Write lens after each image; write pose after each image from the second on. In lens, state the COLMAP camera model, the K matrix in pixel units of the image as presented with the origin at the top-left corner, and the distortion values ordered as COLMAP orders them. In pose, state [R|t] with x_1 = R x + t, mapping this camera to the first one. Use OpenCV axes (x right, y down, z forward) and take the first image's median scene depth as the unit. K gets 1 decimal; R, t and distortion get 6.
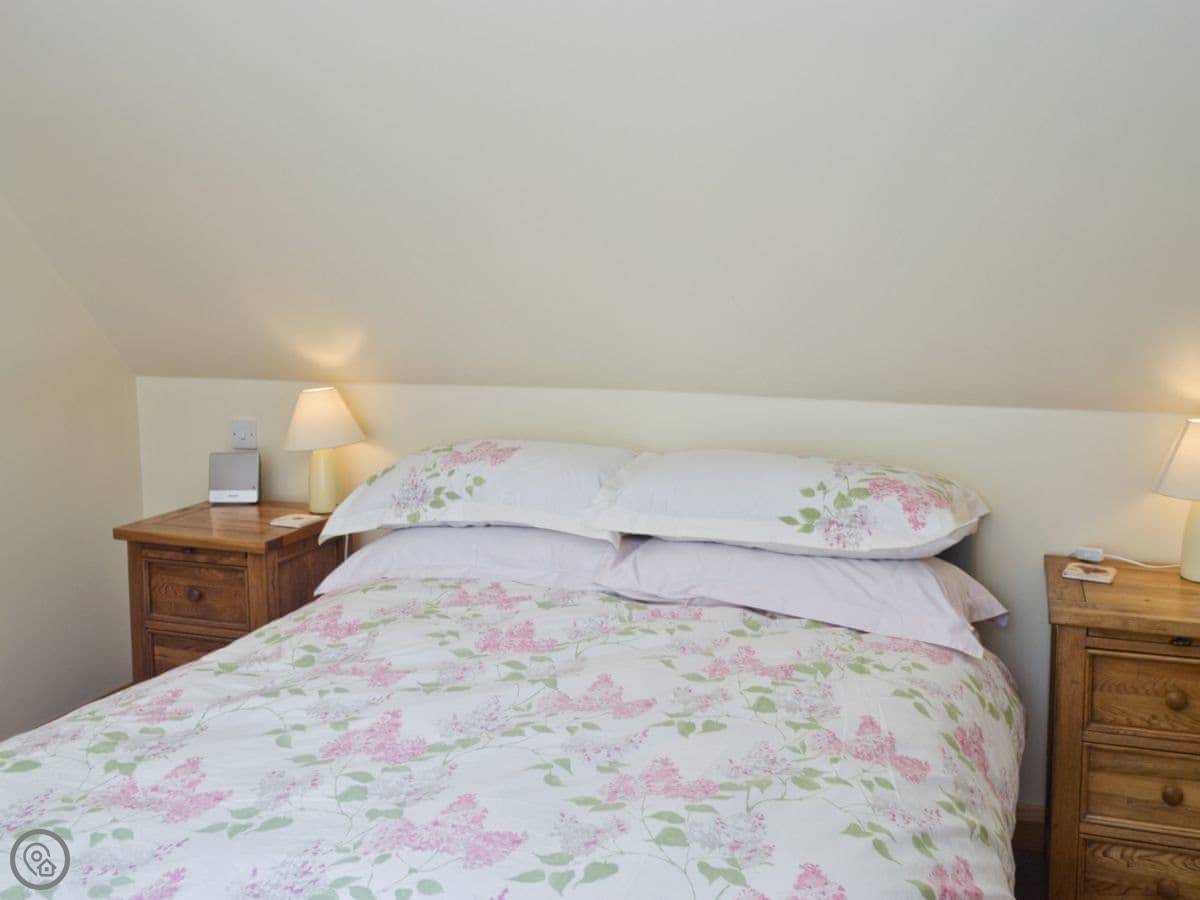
lens RADIAL K [[1121.7, 0, 600.0], [0, 1121.7, 450.0], [0, 0, 1]] dist [-0.078705, 0.000795]
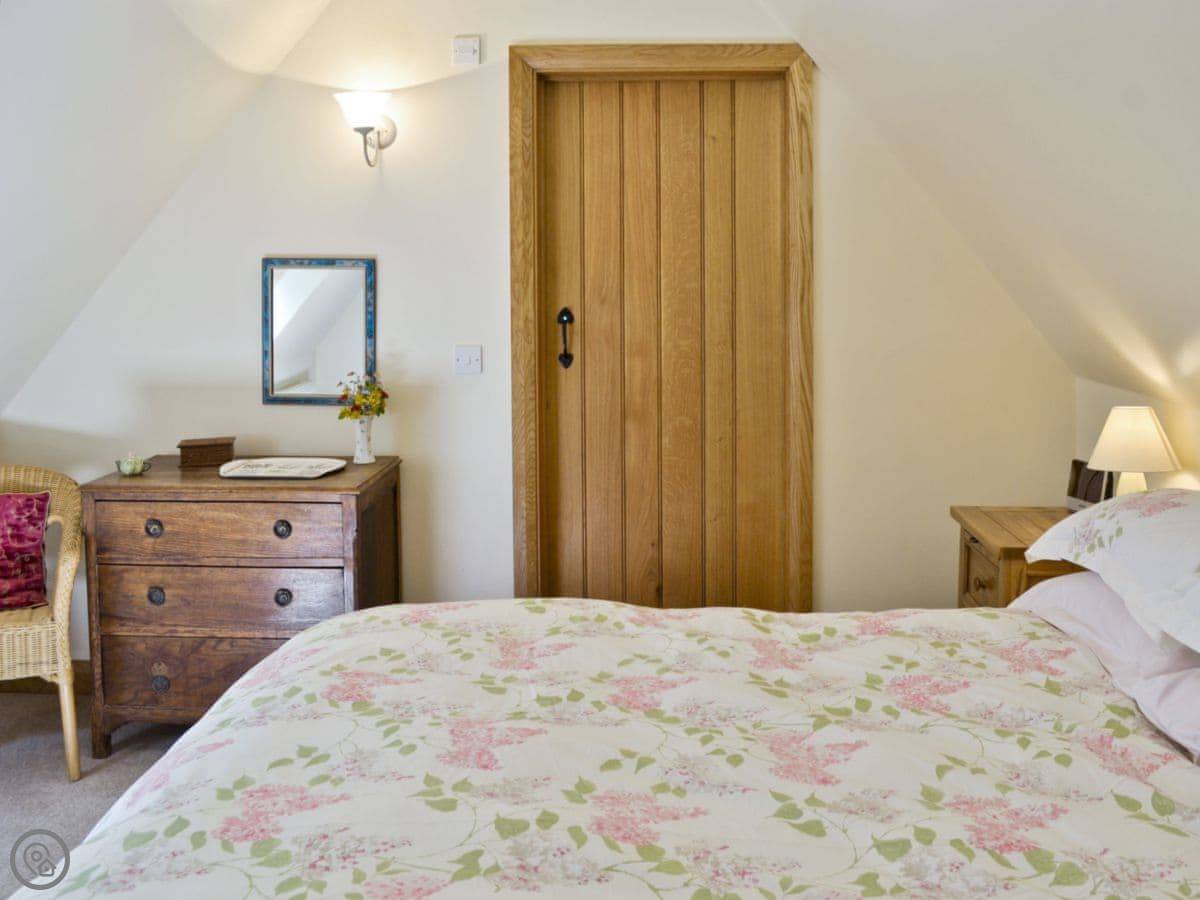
lens RADIAL K [[1121.7, 0, 600.0], [0, 1121.7, 450.0], [0, 0, 1]] dist [-0.078705, 0.000795]
pose [[0.287327, 0.166982, -0.943165, 0.828865], [-0.159909, 0.979230, 0.124652, -0.107222], [0.944390, 0.115005, 0.308061, 0.607841]]
